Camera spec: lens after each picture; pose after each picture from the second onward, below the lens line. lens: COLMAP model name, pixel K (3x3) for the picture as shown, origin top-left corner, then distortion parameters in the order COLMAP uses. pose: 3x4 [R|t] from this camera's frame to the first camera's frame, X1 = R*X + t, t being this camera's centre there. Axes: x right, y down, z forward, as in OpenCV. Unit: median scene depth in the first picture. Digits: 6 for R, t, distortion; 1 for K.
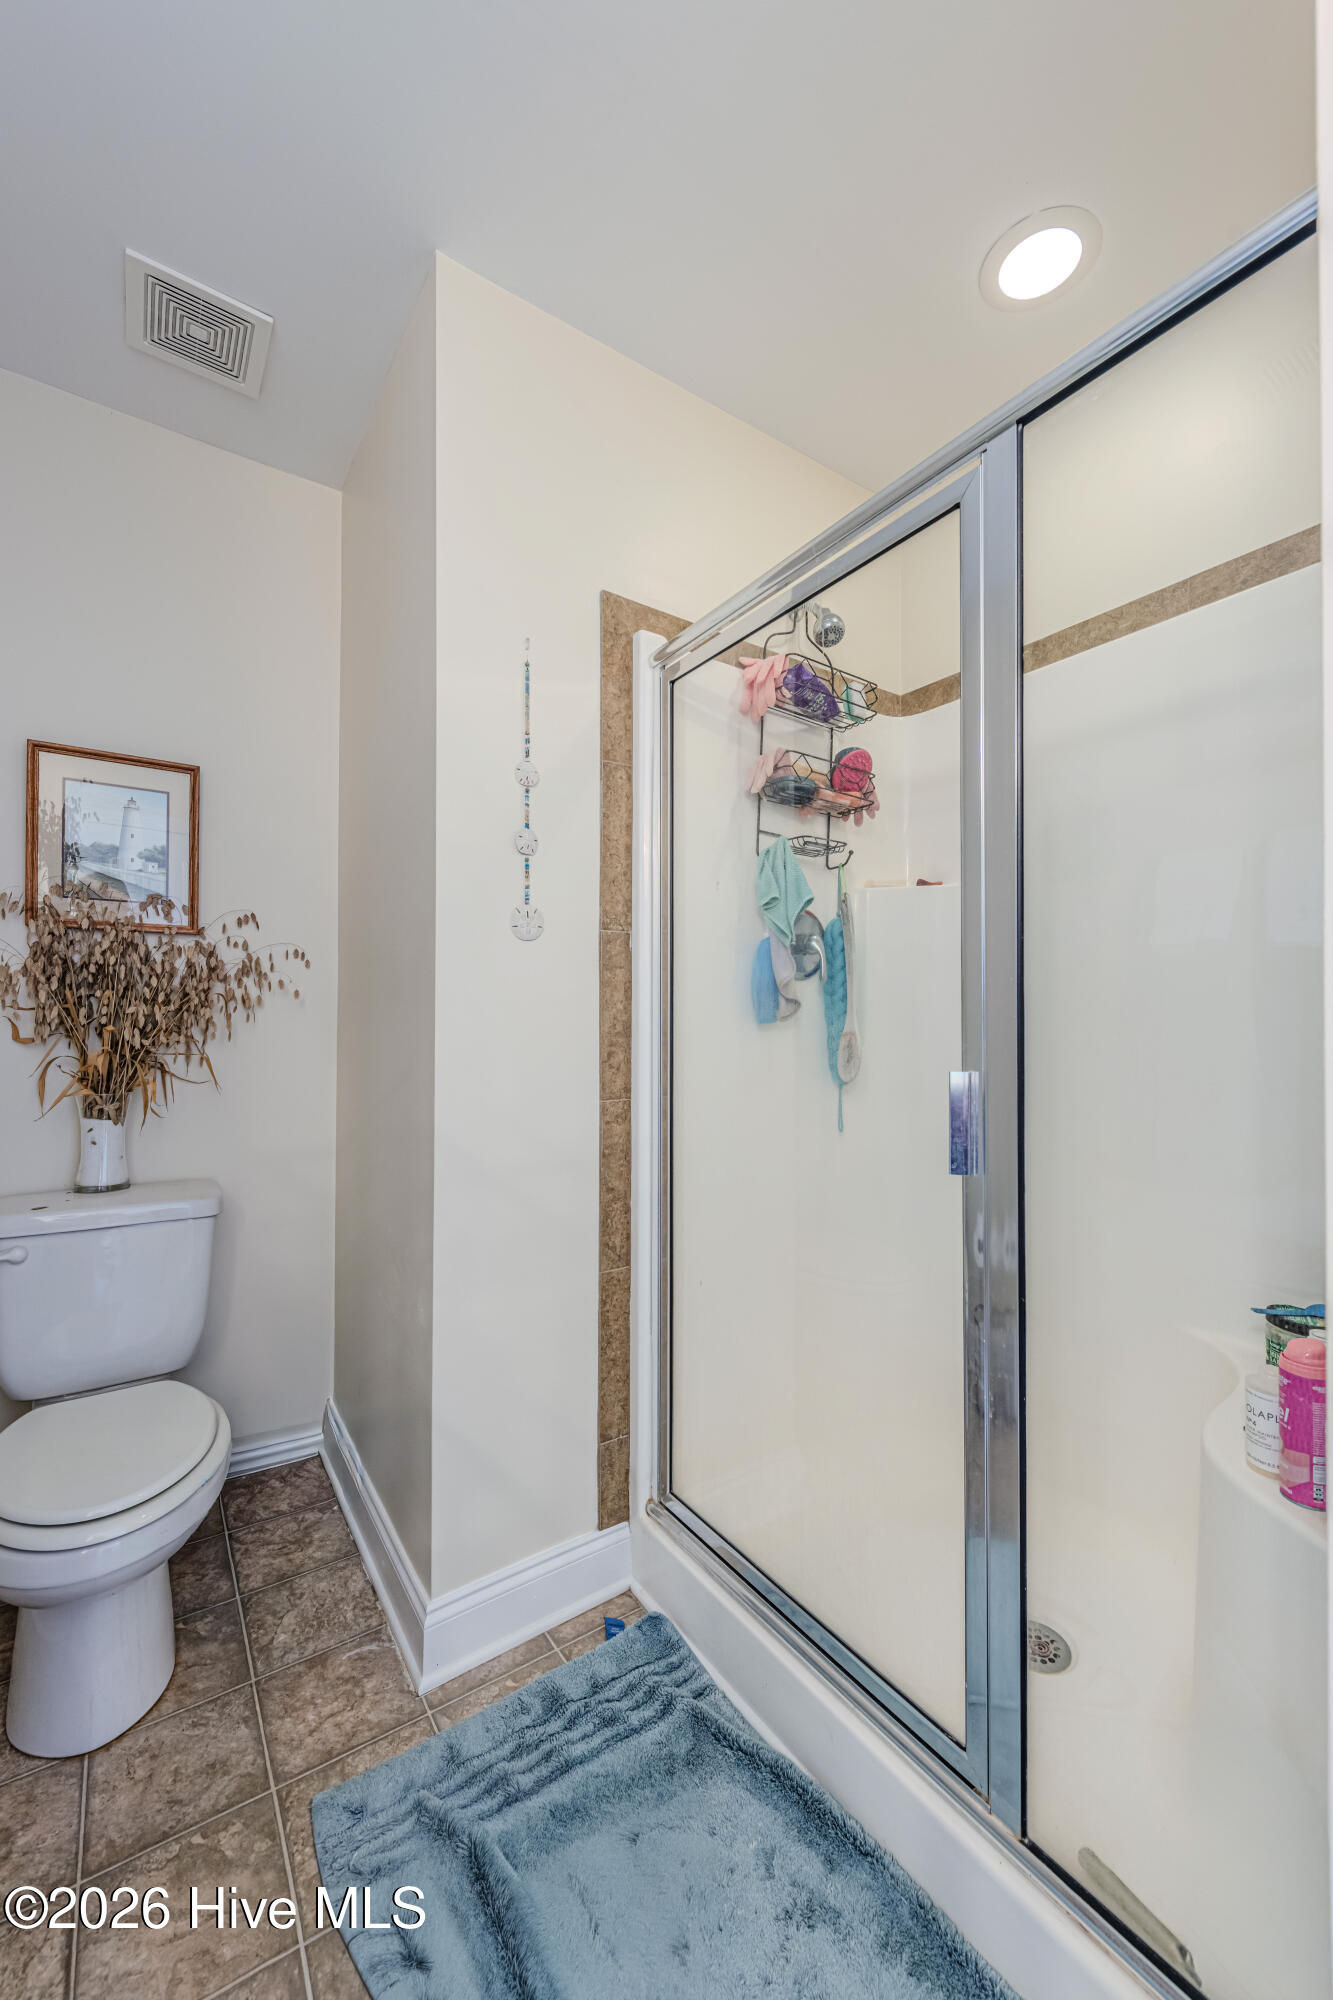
lens RADIAL K [[784.1, 0, 673.0], [0, 784.1, 999.3], [0, 0, 1]] dist [0.000049, -0.000230]
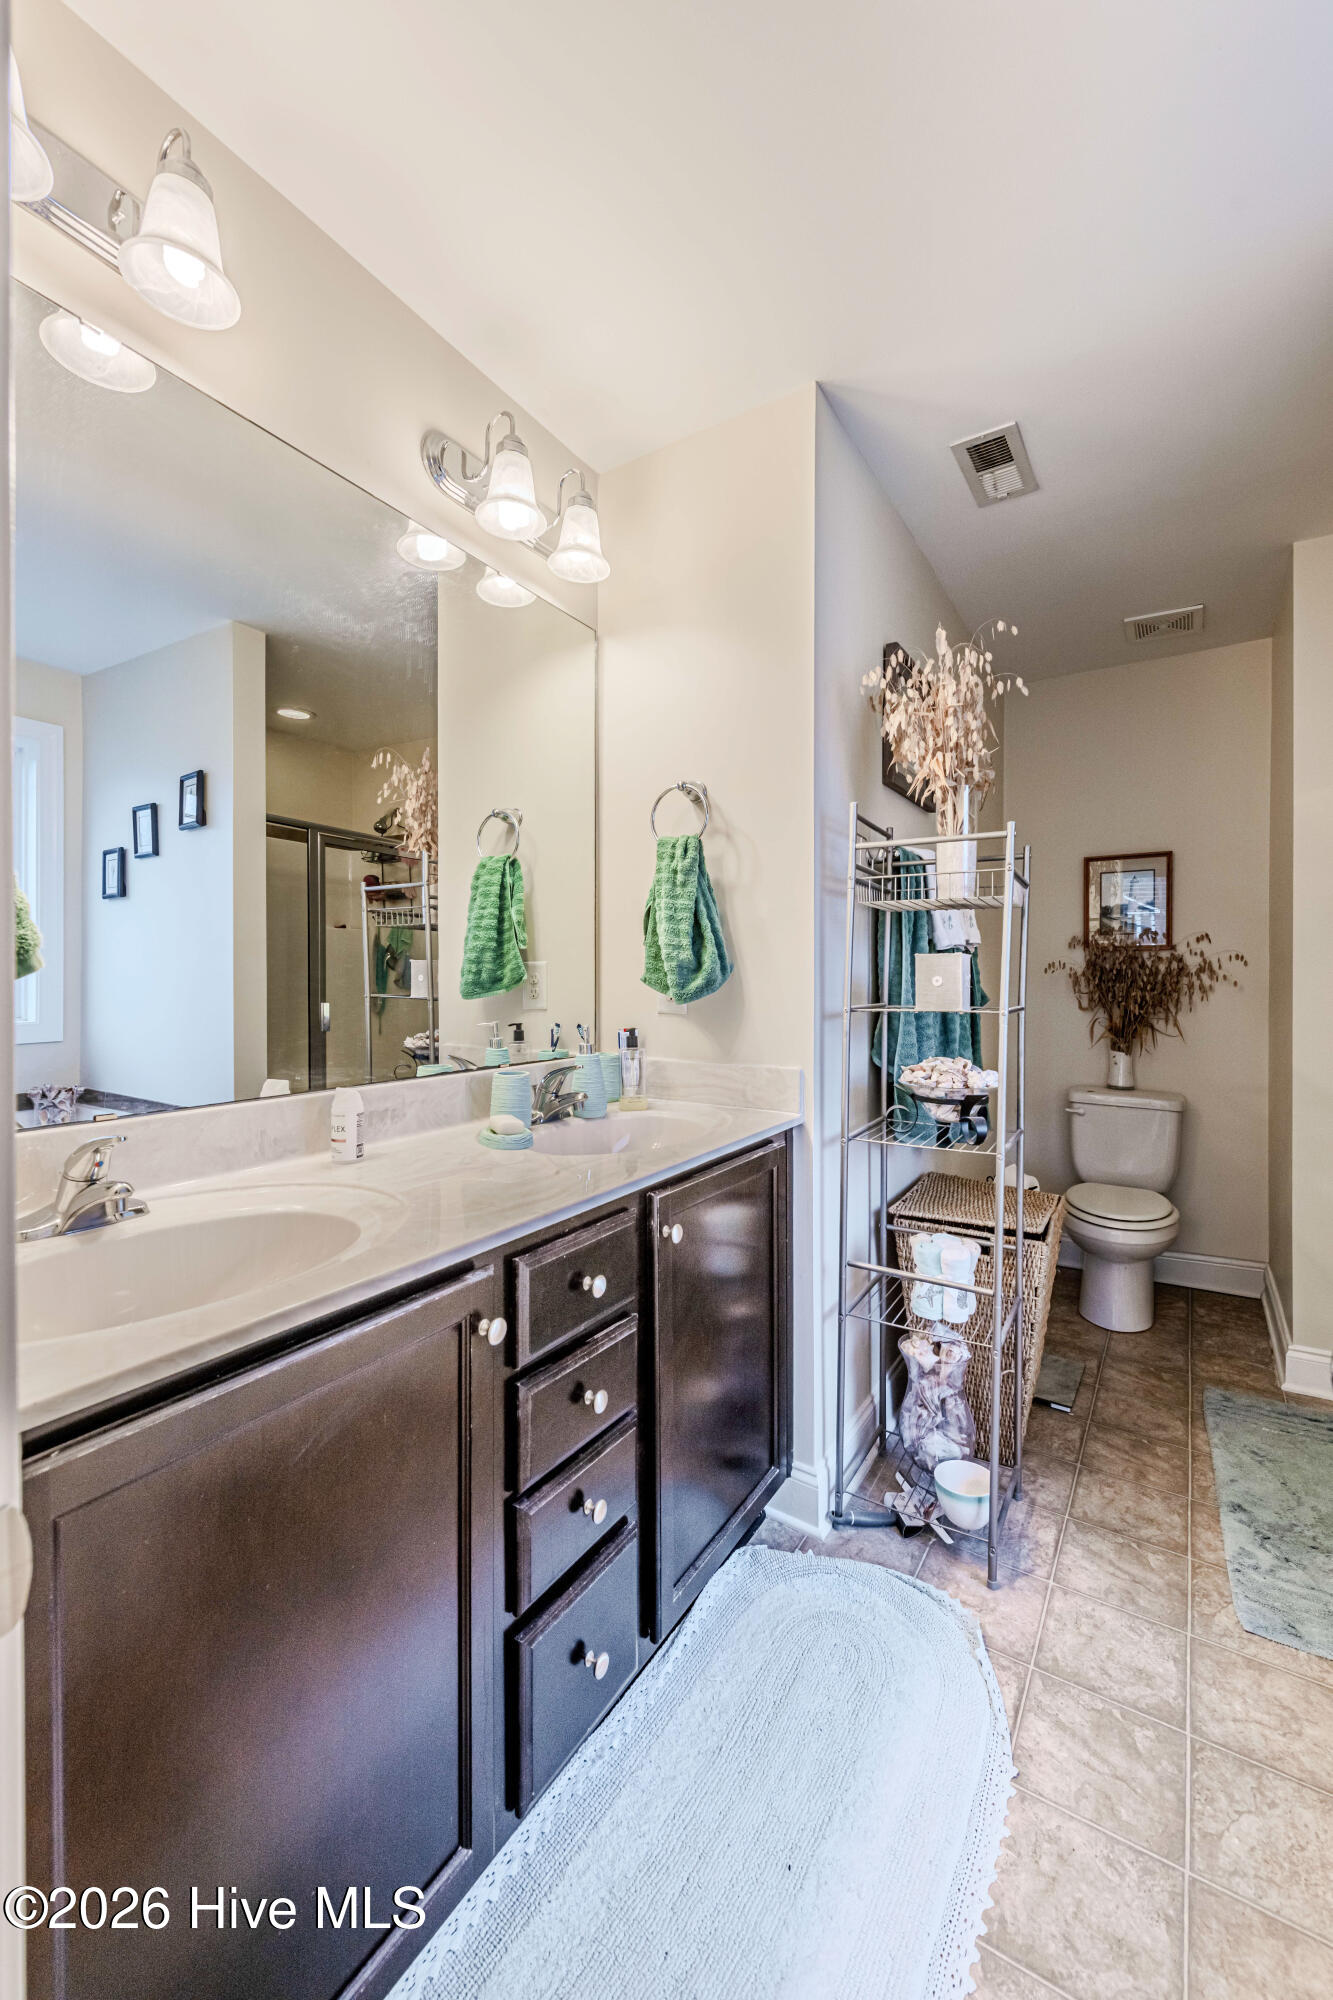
lens RADIAL K [[784.1, 0, 673.0], [0, 784.1, 999.3], [0, 0, 1]] dist [0.000049, -0.000230]
pose [[0.379091, 0.013956, -0.925254, 0.586202], [0.018368, 0.999576, 0.022602, -0.034007], [0.925177, -0.025563, 0.378674, -0.680631]]
